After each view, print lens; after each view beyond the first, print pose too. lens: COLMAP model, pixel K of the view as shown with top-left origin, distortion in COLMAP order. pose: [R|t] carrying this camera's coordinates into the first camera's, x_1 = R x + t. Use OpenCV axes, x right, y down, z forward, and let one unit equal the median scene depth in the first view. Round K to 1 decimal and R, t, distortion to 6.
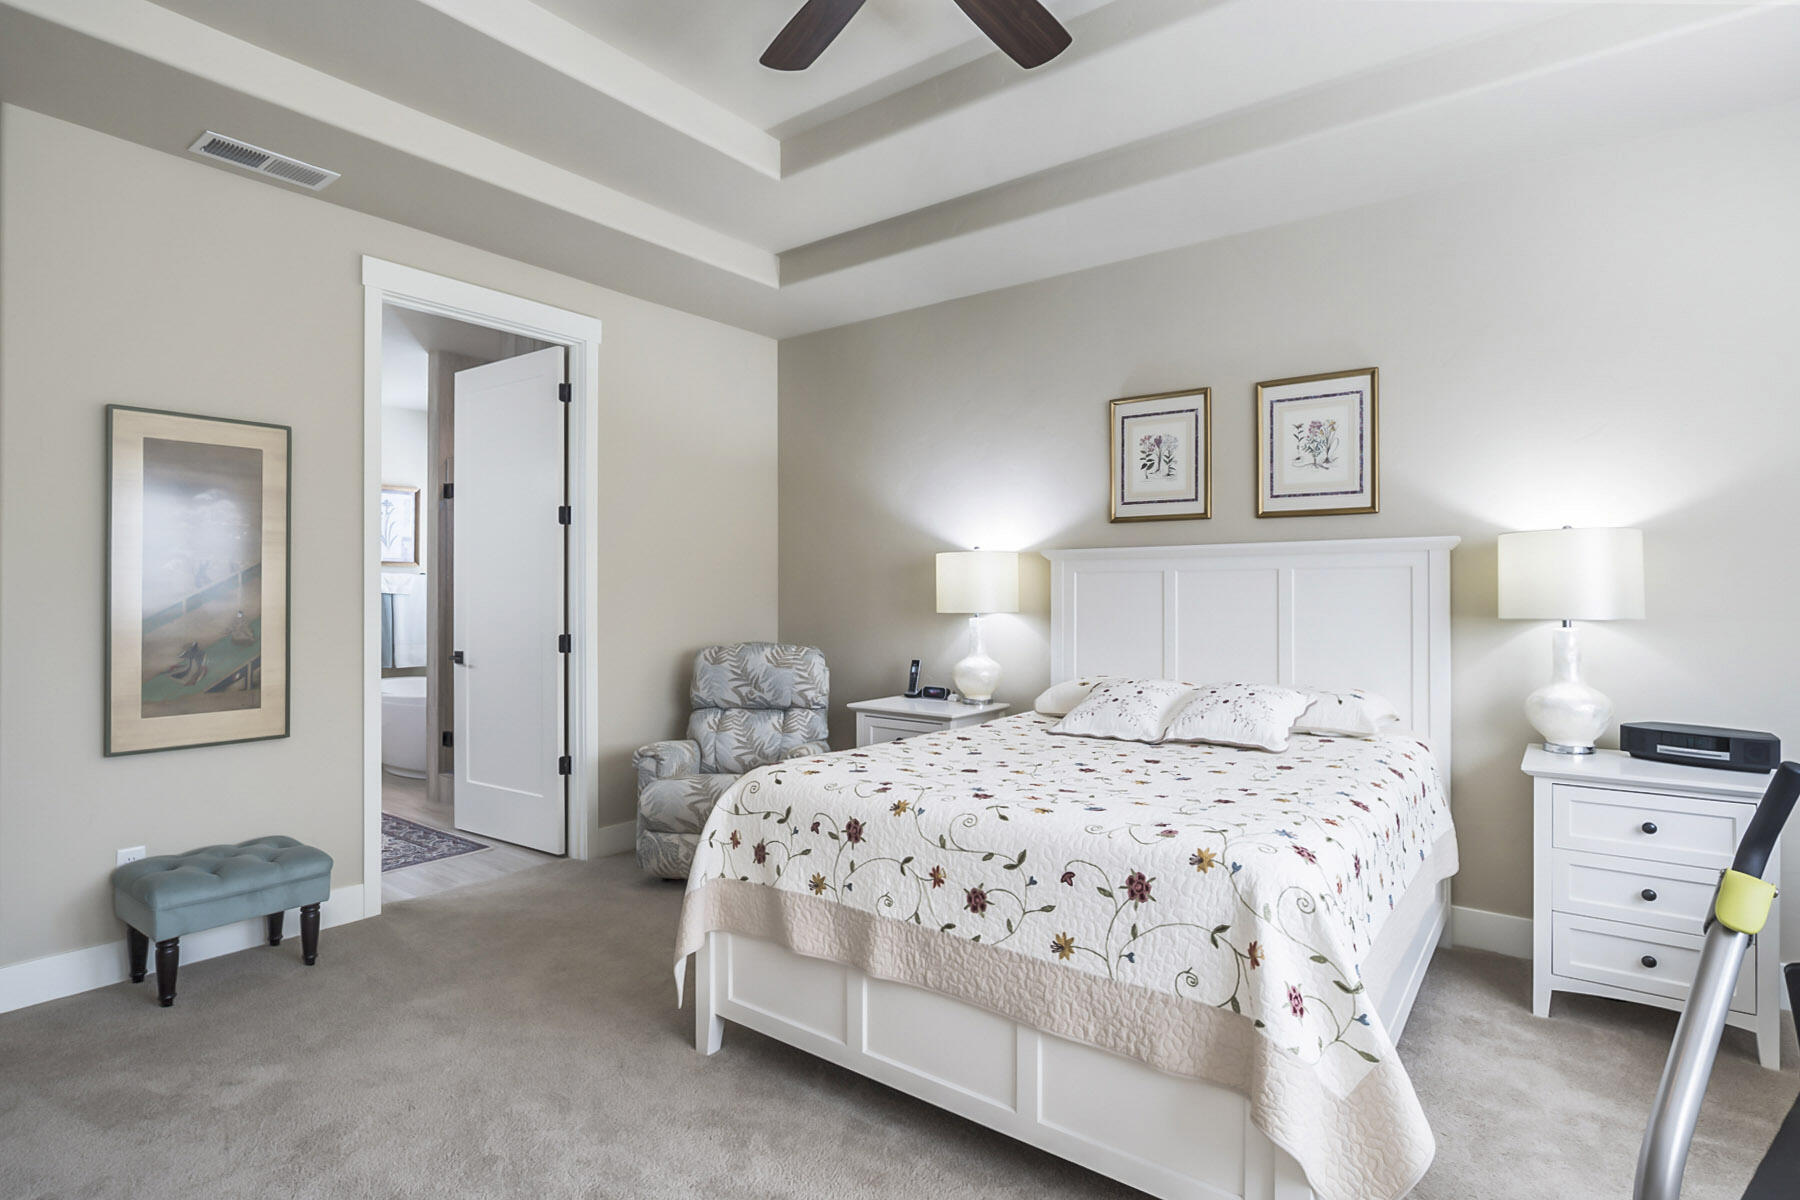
lens RADIAL K [[906.7, 0, 903.7], [0, 906.7, 596.6], [0, 0, 1]] dist [-0.020818, 0.008553]
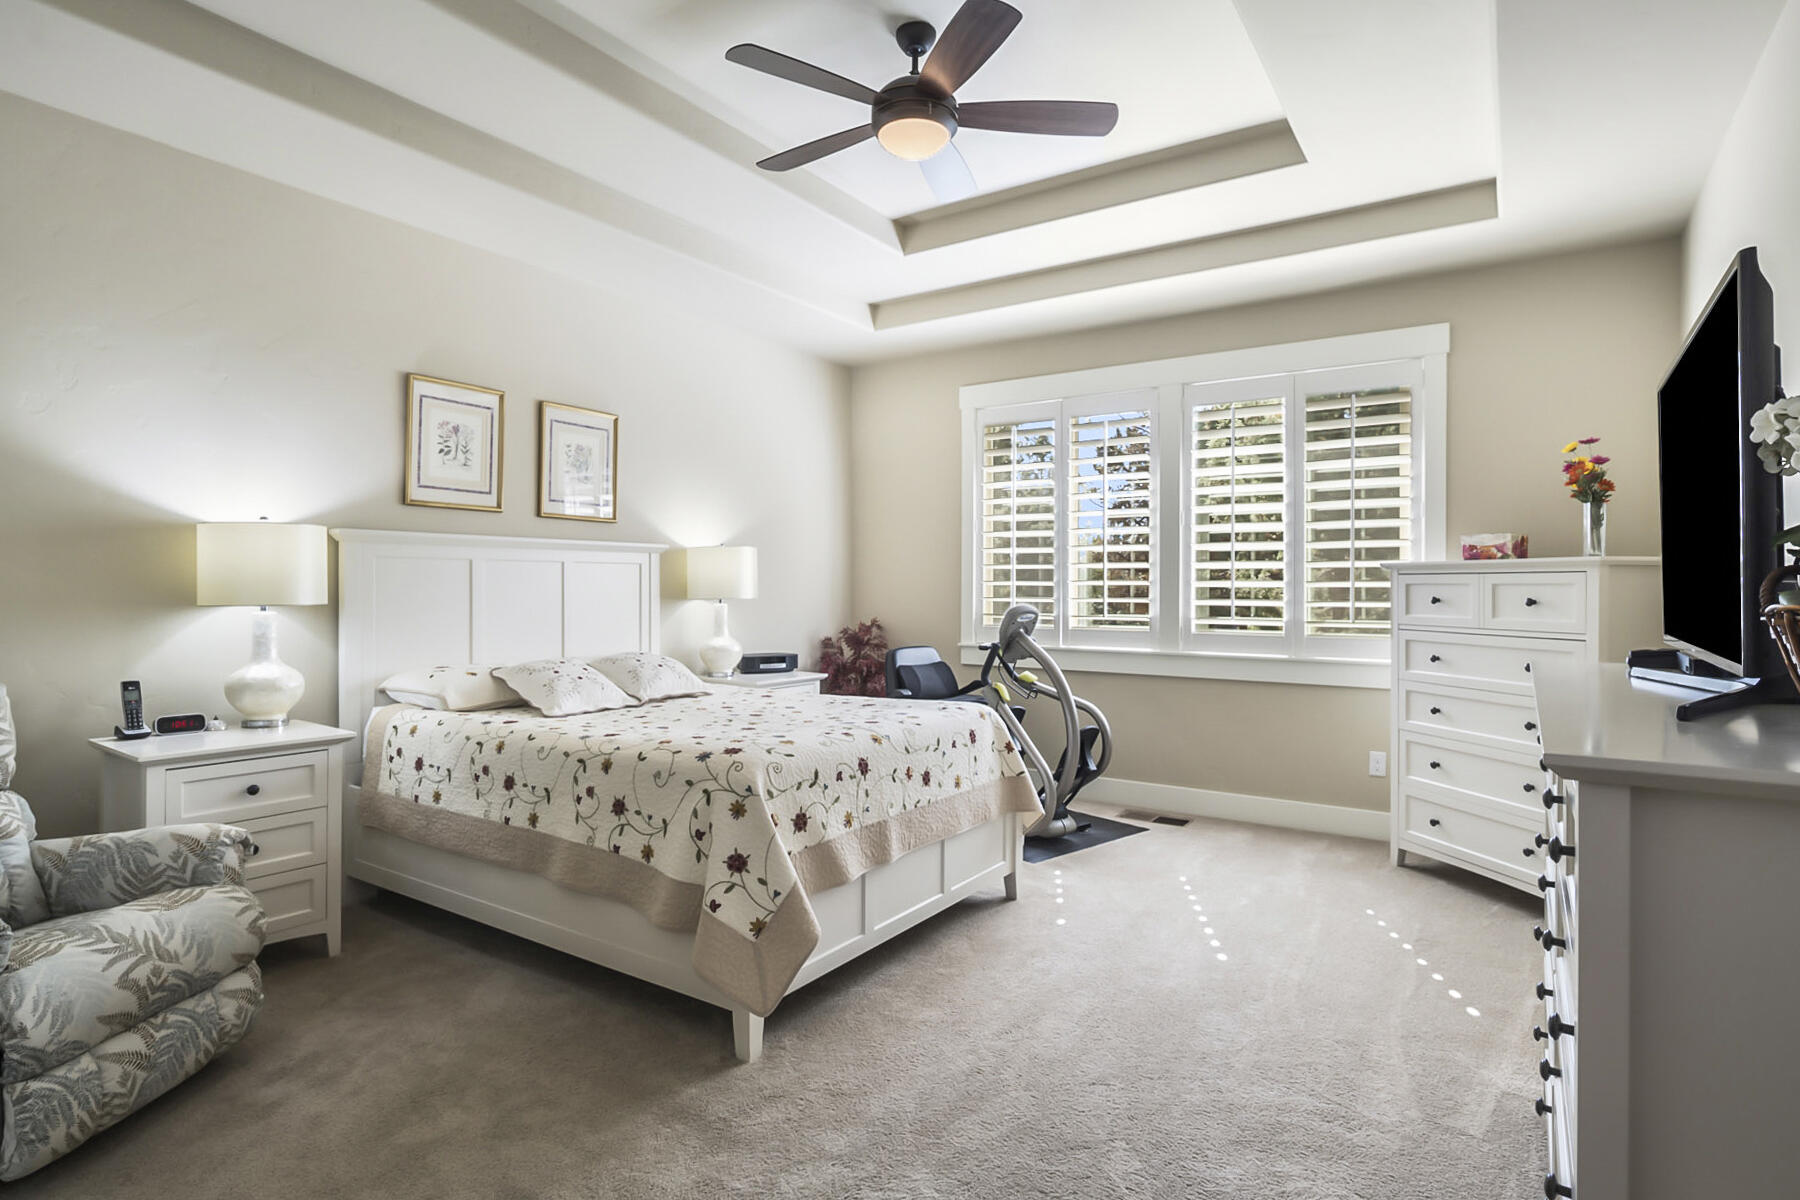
lens RADIAL K [[906.7, 0, 903.9], [0, 906.7, 593.1], [0, 0, 1]] dist [-0.020818, 0.008553]
pose [[-0.042331, -0.009182, 0.999061, -0.878229], [-0.004641, 0.999949, 0.008993, -0.001642], [-0.999093, -0.004256, -0.042371, 0.647500]]
